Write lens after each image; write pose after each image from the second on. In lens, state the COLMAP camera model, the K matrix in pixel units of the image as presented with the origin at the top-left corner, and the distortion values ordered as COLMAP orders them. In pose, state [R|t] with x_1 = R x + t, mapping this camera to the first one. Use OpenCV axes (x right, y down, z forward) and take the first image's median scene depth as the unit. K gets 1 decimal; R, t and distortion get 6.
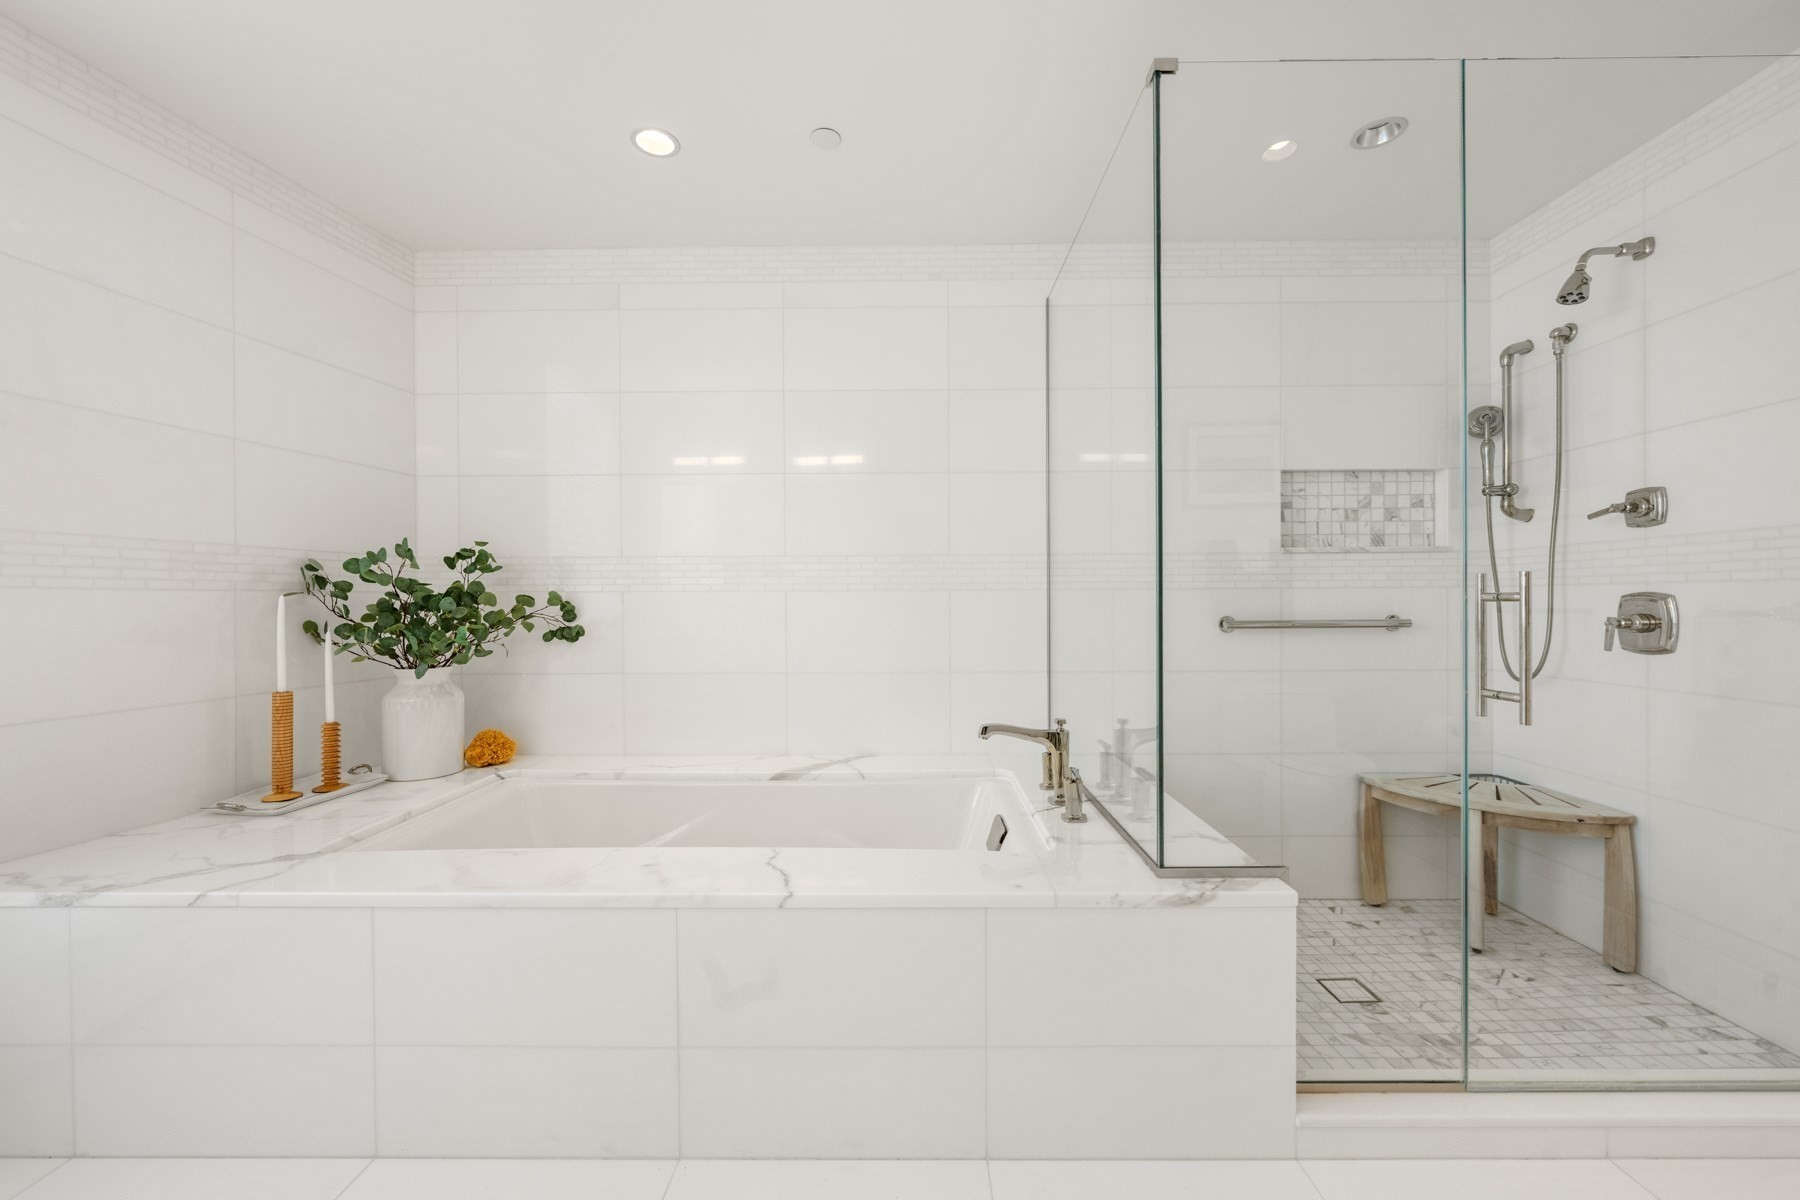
lens RADIAL K [[687.8, 0, 902.6], [0, 687.8, 605.9], [0, 0, 1]] dist [-0.001470, 0.000038]
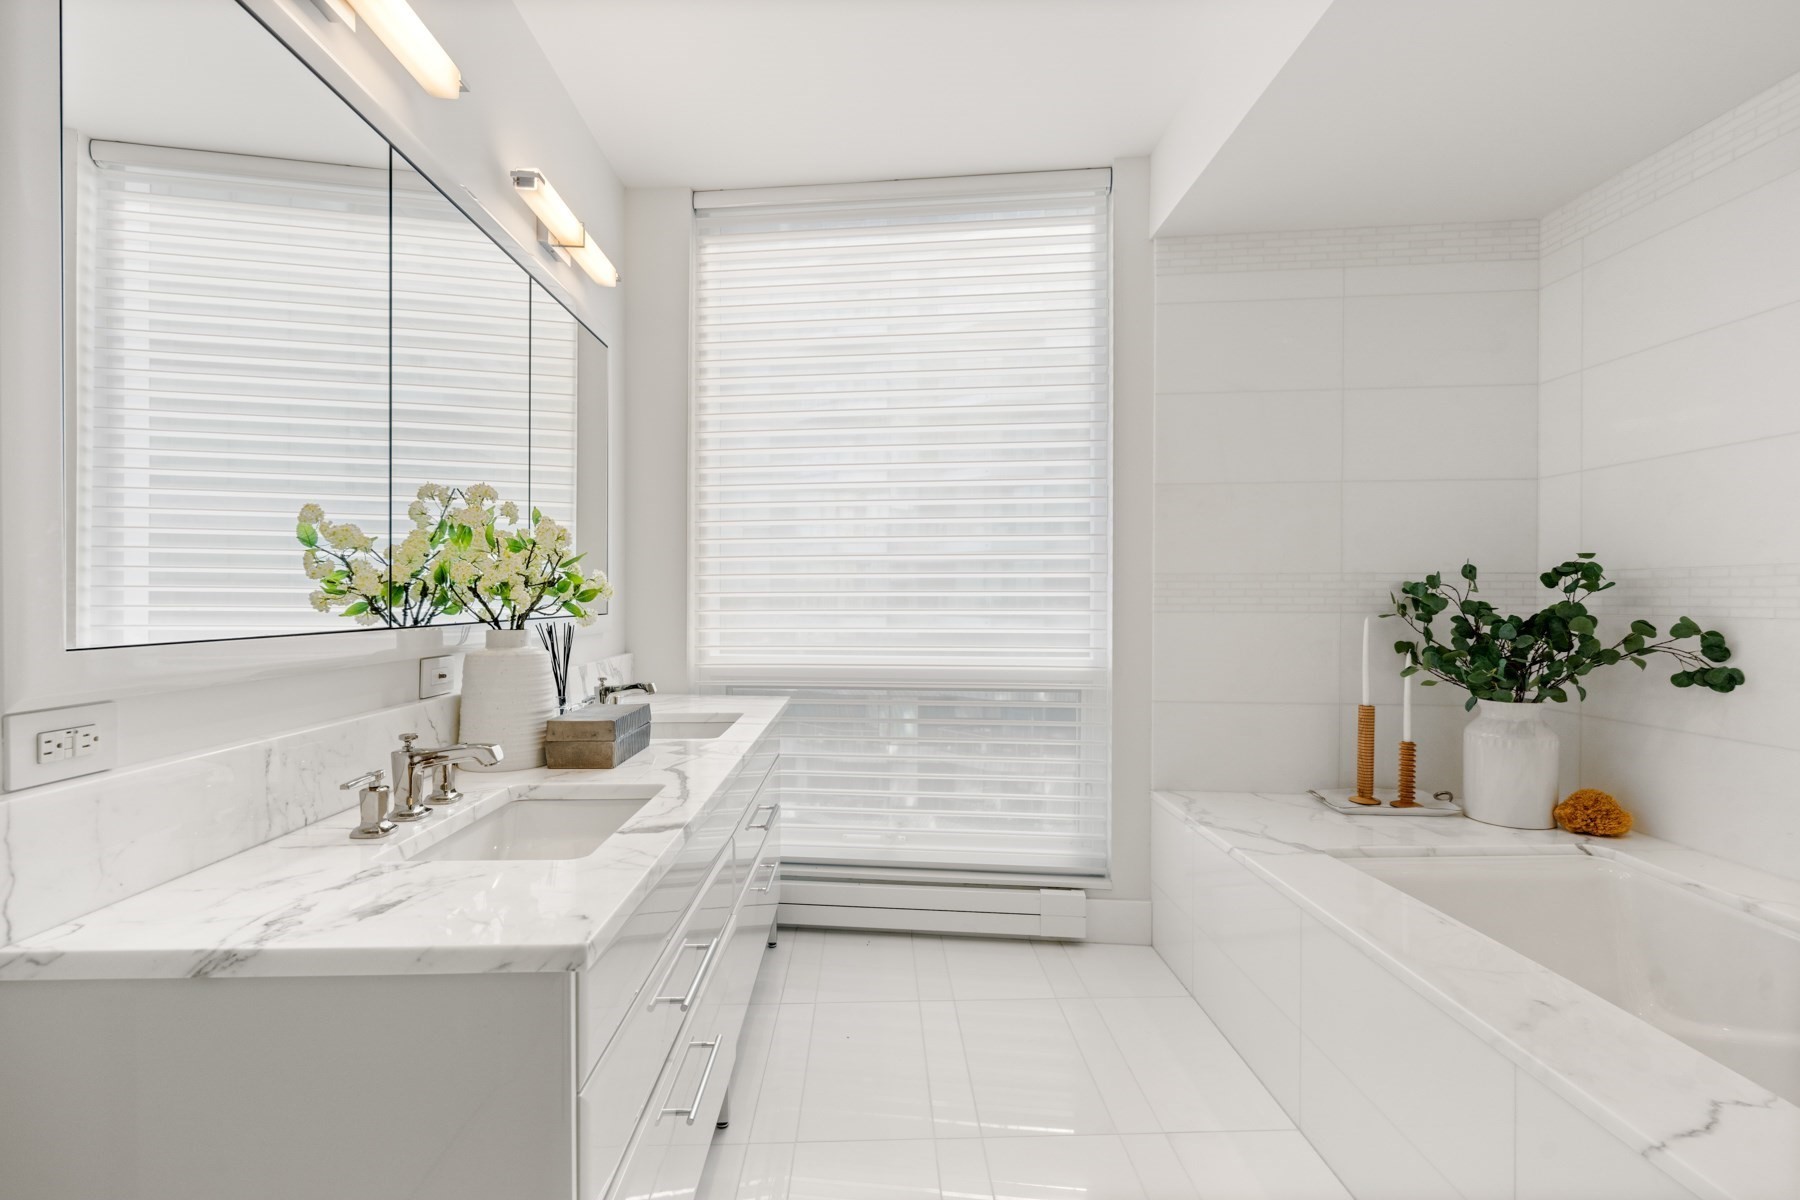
lens RADIAL K [[814.6, 0, 902.2], [0, 814.6, 605.7], [0, 0, 1]] dist [-0.001924, 0.000819]
pose [[0.047059, 0.016248, -0.998760, 0.311785], [-0.008562, 0.999838, 0.015862, -0.042200], [0.998855, 0.007805, 0.047190, 0.166934]]
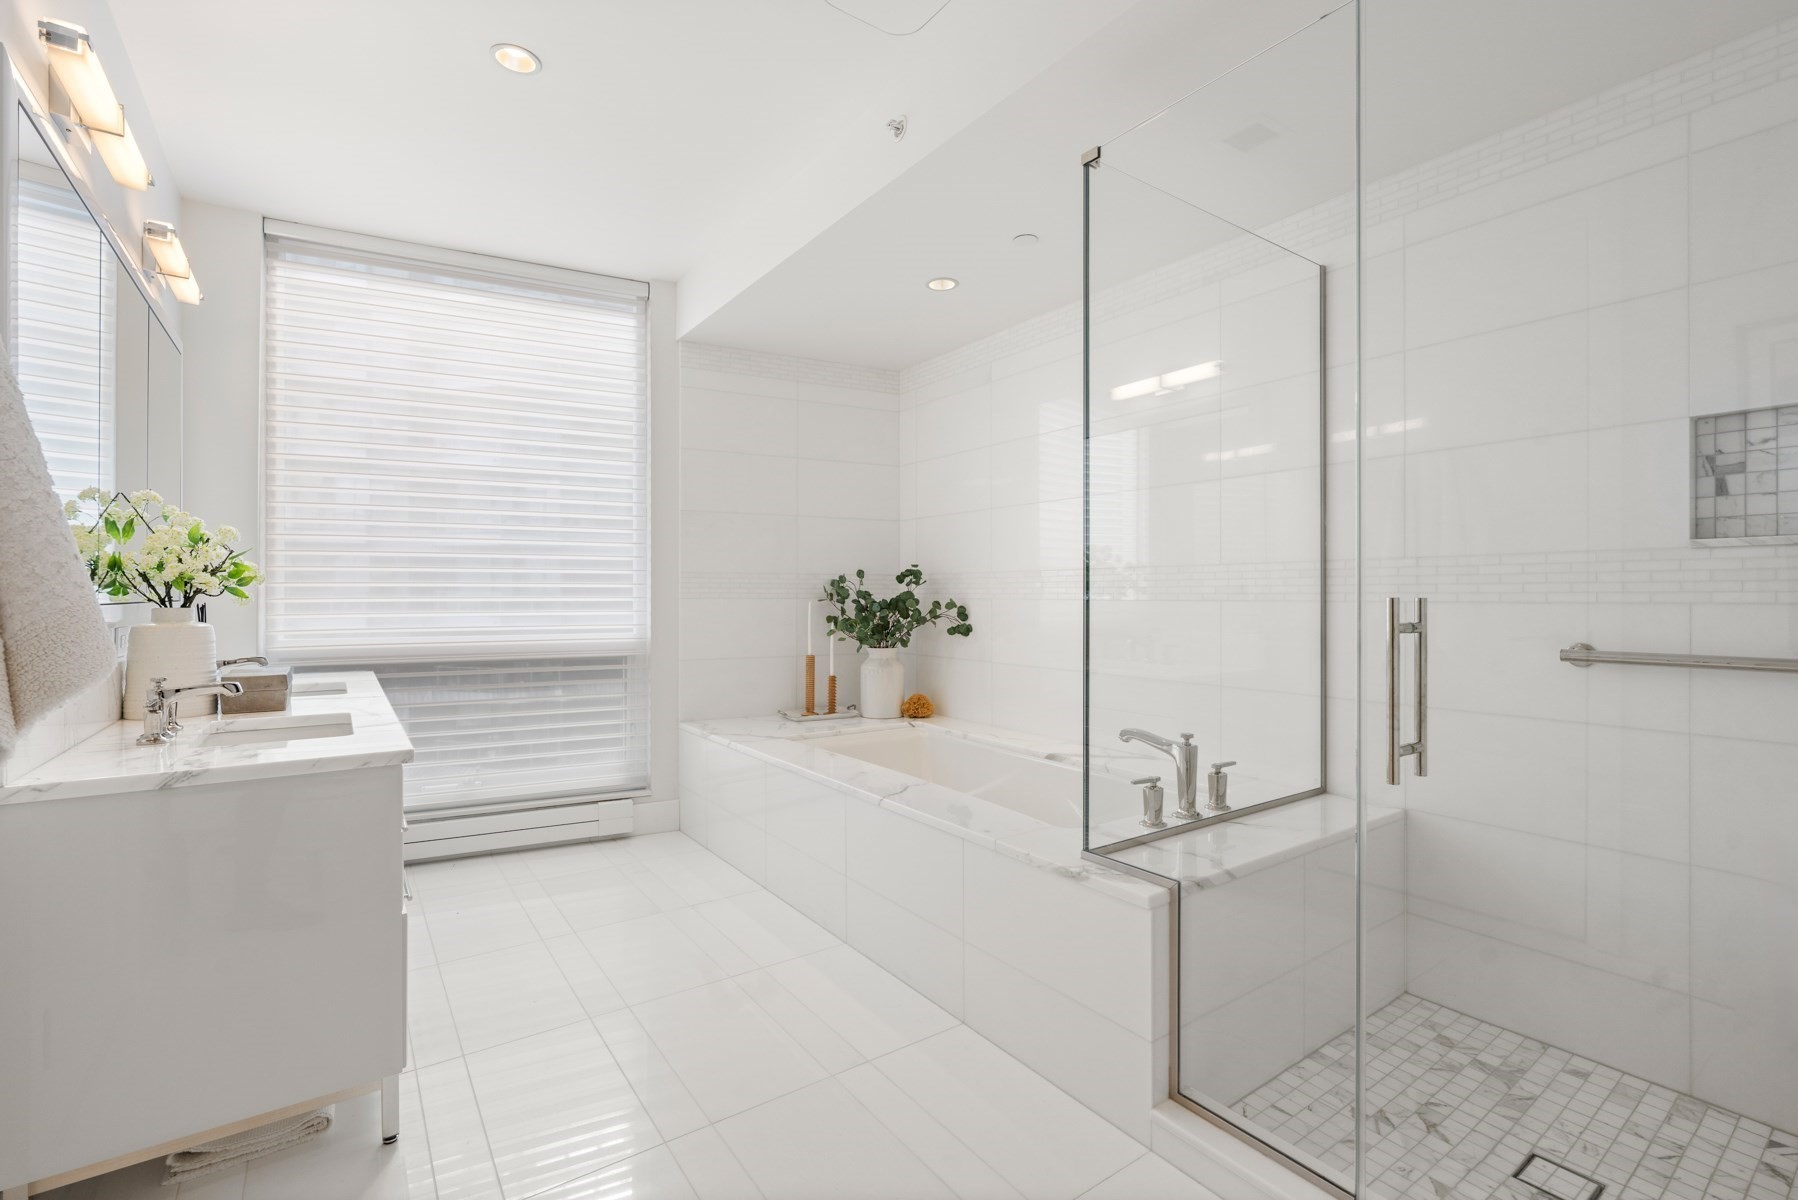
lens RADIAL K [[808.6, 0, 899.0], [0, 808.6, 600.0], [0, 0, 1]] dist [0.001631, 0.000123]
pose [[0.581822, 0.010555, -0.813248, 0.804934], [-0.011100, 0.999926, 0.005036, -0.027362], [0.813240, 0.006098, 0.581896, -0.030157]]
